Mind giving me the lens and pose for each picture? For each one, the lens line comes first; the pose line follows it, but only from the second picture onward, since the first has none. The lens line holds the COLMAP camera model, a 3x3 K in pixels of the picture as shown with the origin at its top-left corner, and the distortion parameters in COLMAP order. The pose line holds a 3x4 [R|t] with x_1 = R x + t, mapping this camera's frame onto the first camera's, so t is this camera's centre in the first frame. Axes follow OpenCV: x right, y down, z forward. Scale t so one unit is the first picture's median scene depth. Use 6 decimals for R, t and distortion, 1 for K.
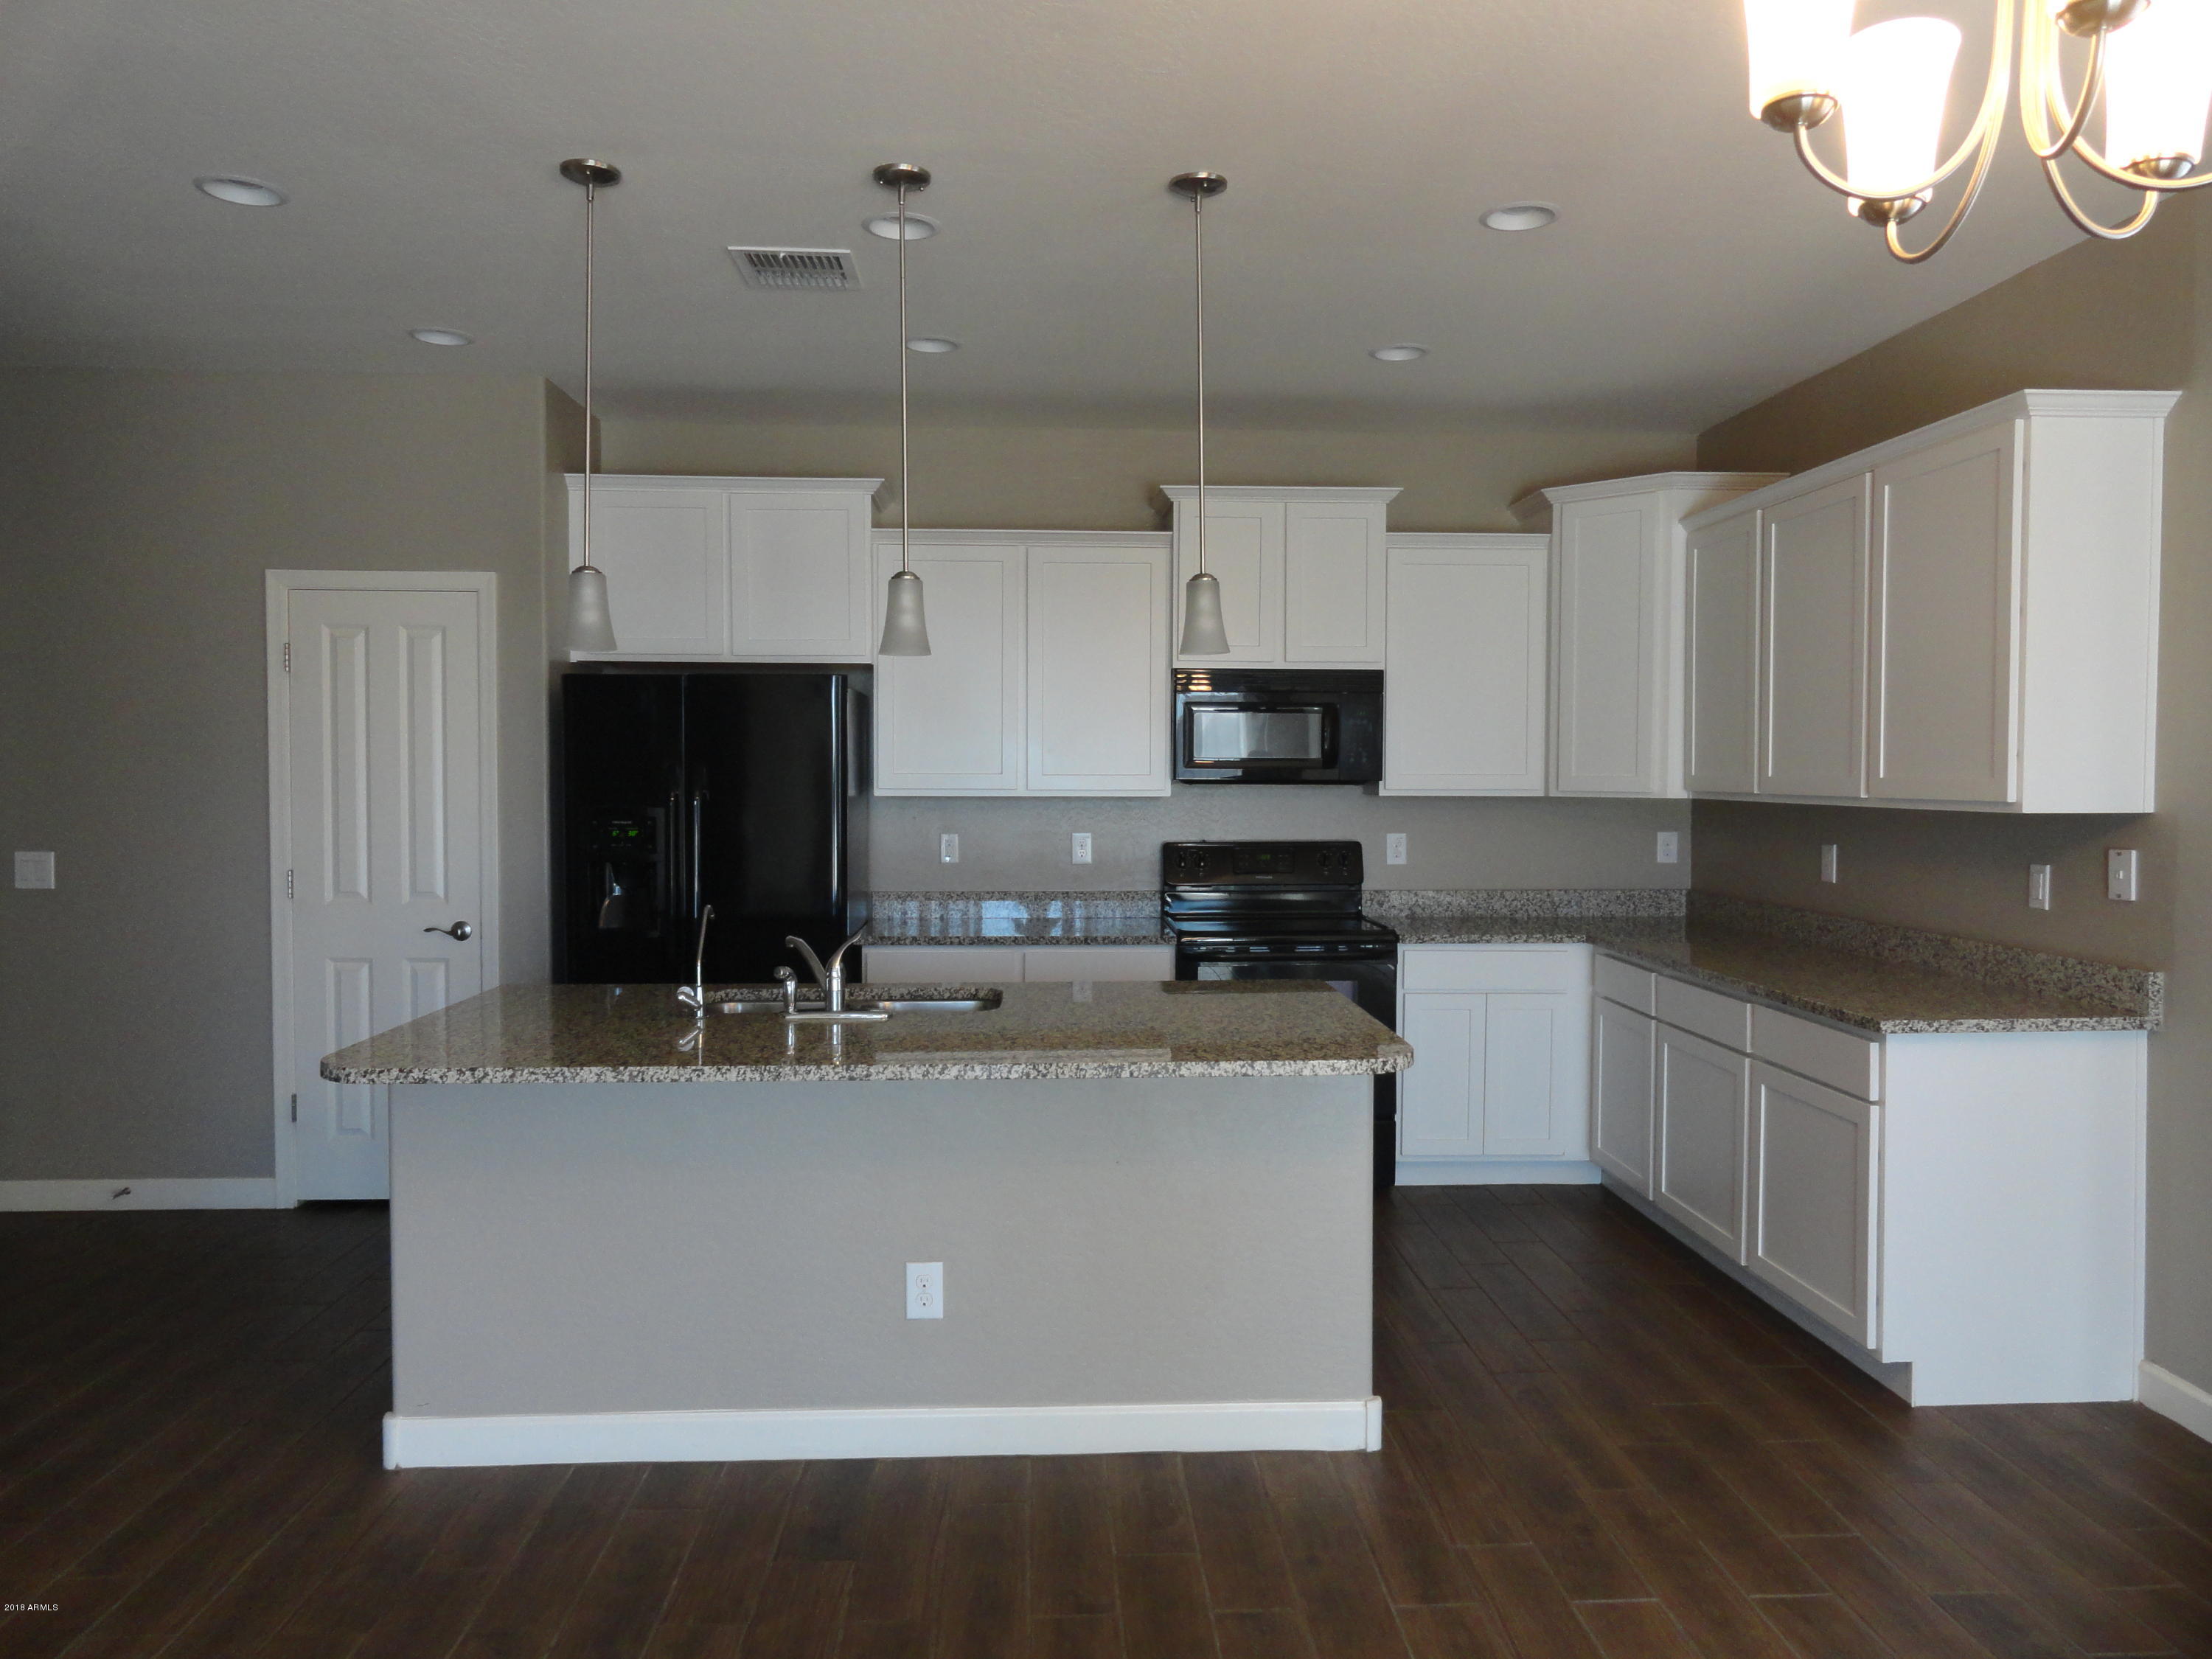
lens RADIAL K [[1513.9, 0, 1107.9], [0, 1513.9, 822.5], [0, 0, 1]] dist [-0.004849, 0.002150]
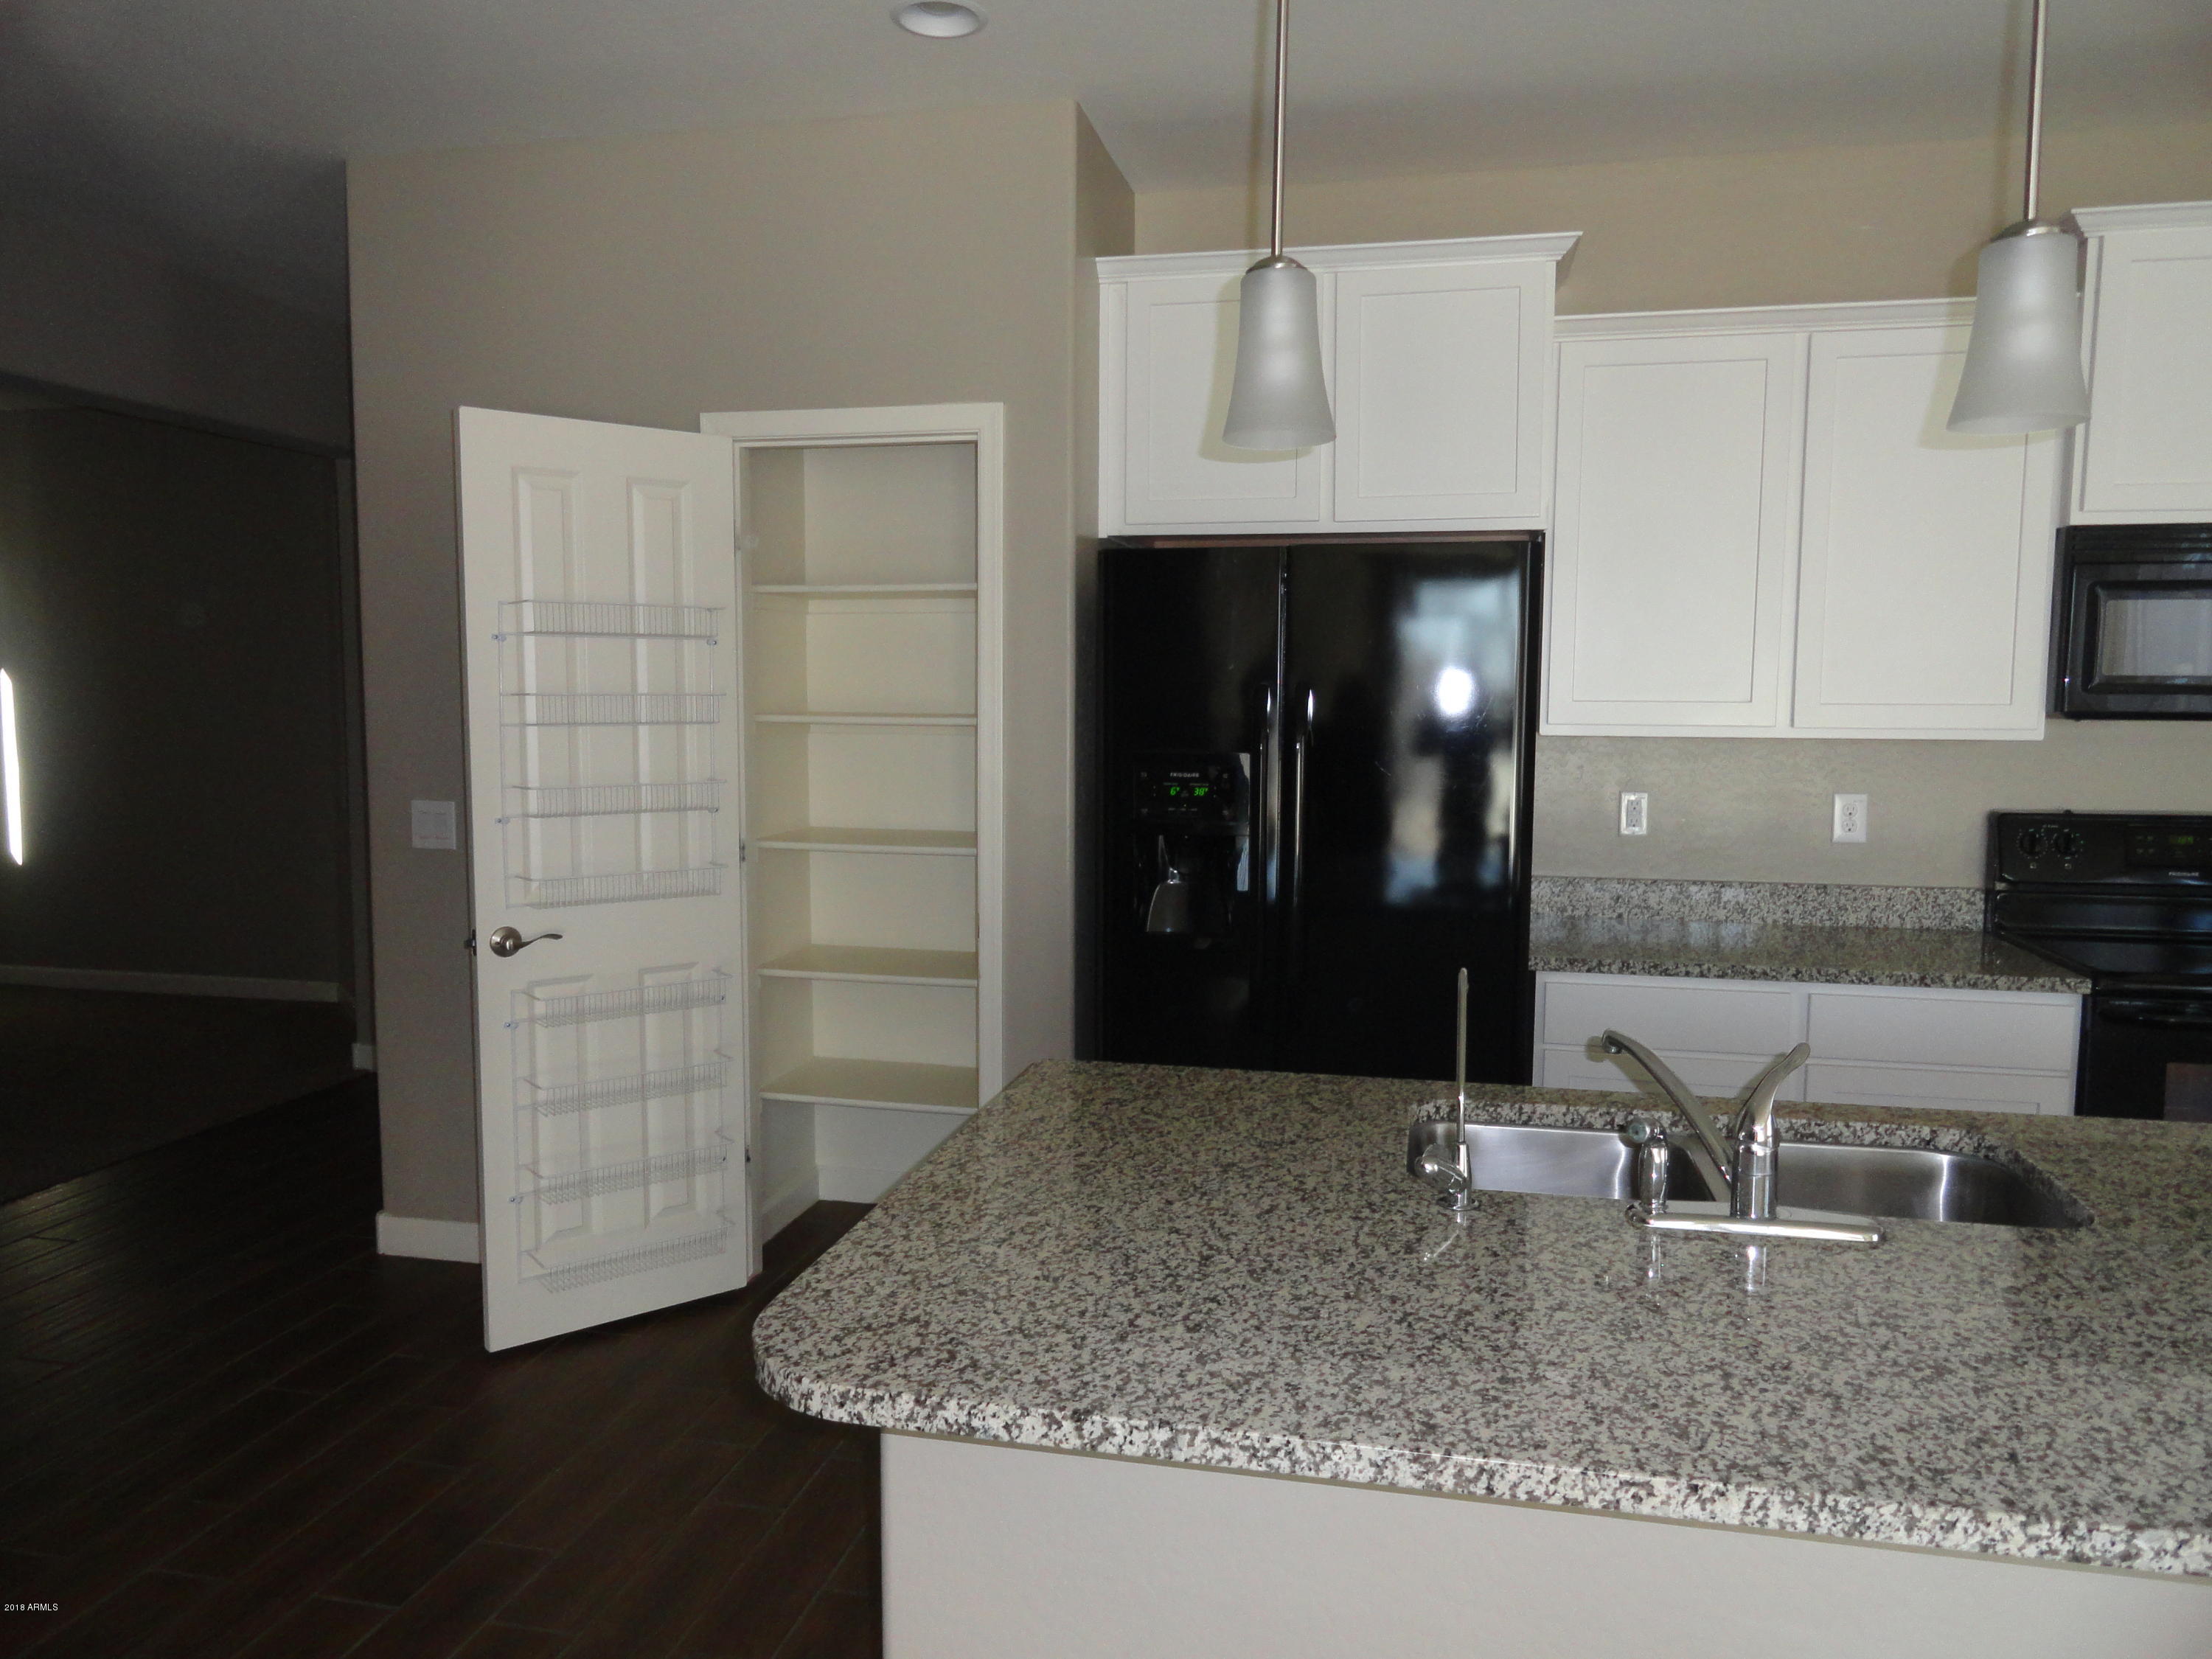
lens RADIAL K [[1517.3, 0, 1110.4], [0, 1517.3, 832.0], [0, 0, 1]] dist [-0.005656, 0.007552]
pose [[0.964647, 0.025838, -0.262276, -0.170472], [-0.010858, 0.998234, 0.058407, -0.012888], [0.263322, -0.053494, 0.963224, 0.338386]]
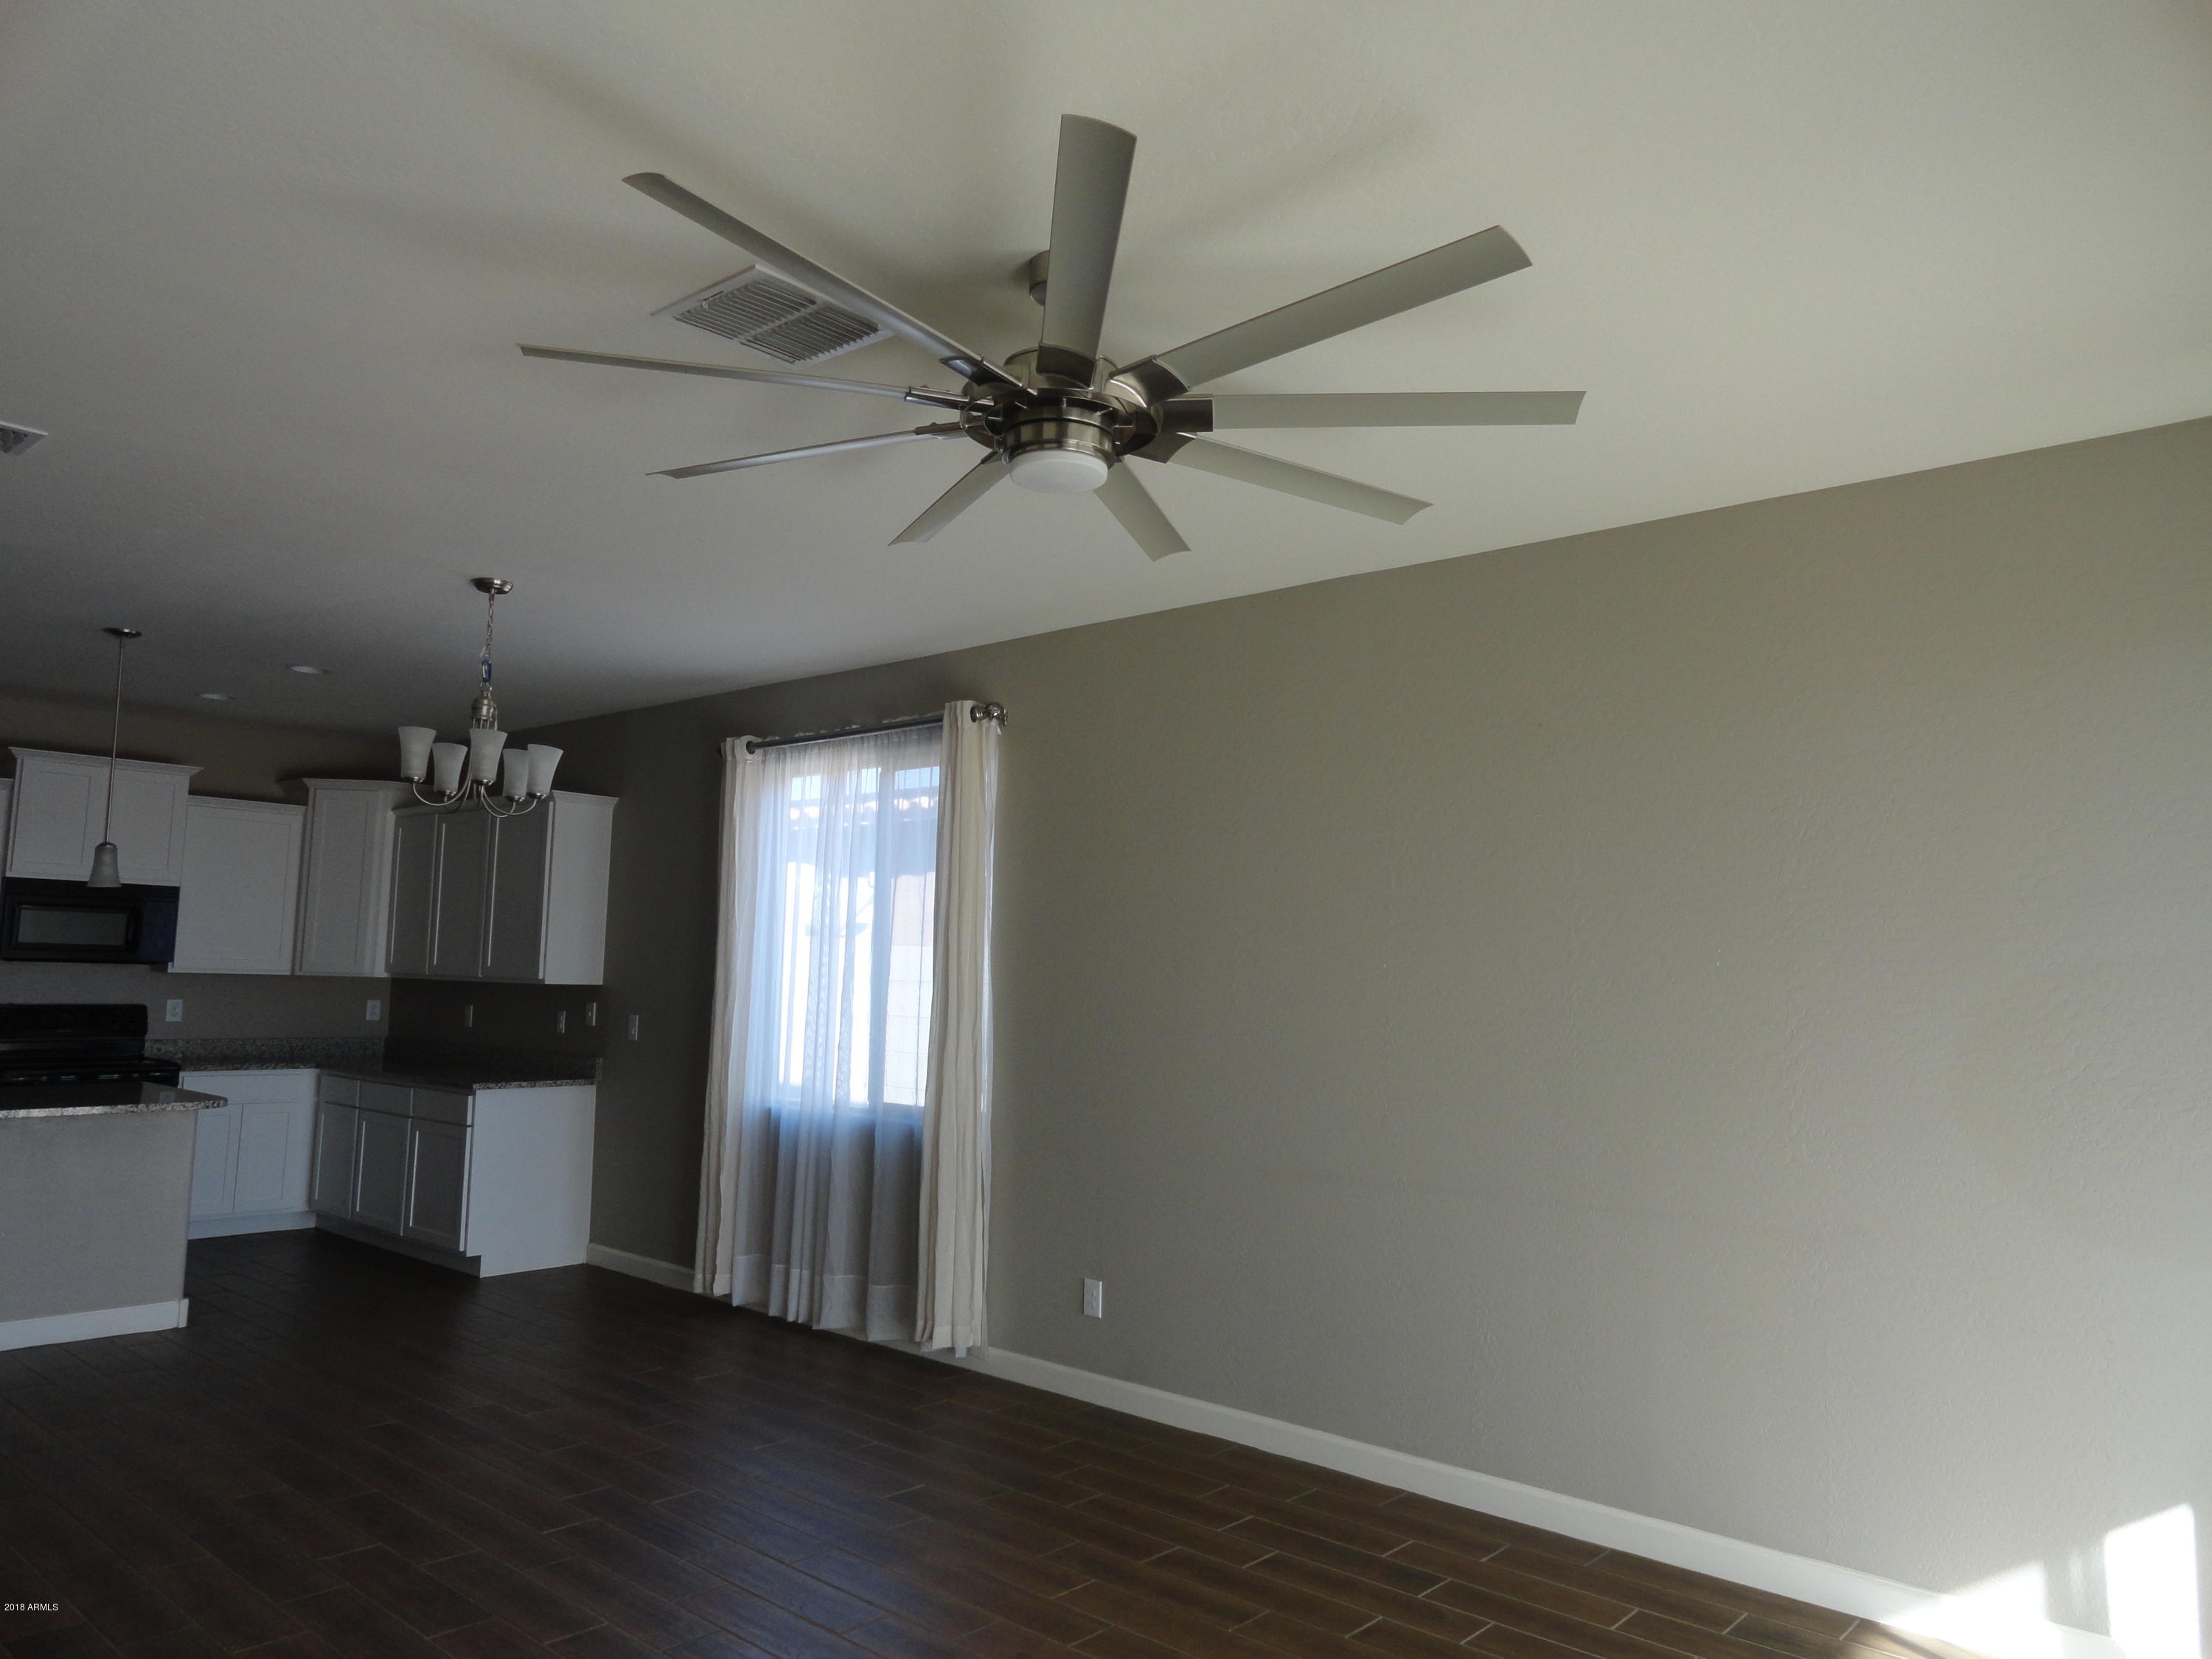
lens RADIAL K [[1512.8, 0, 1101.0], [0, 1512.8, 833.4], [0, 0, 1]] dist [-0.006670, 0.021482]
pose [[0.701373, 0.085624, 0.707633, -0.250947], [-0.000449, 0.992812, -0.119685, 0.025337], [-0.712794, 0.083626, 0.696370, -0.715778]]
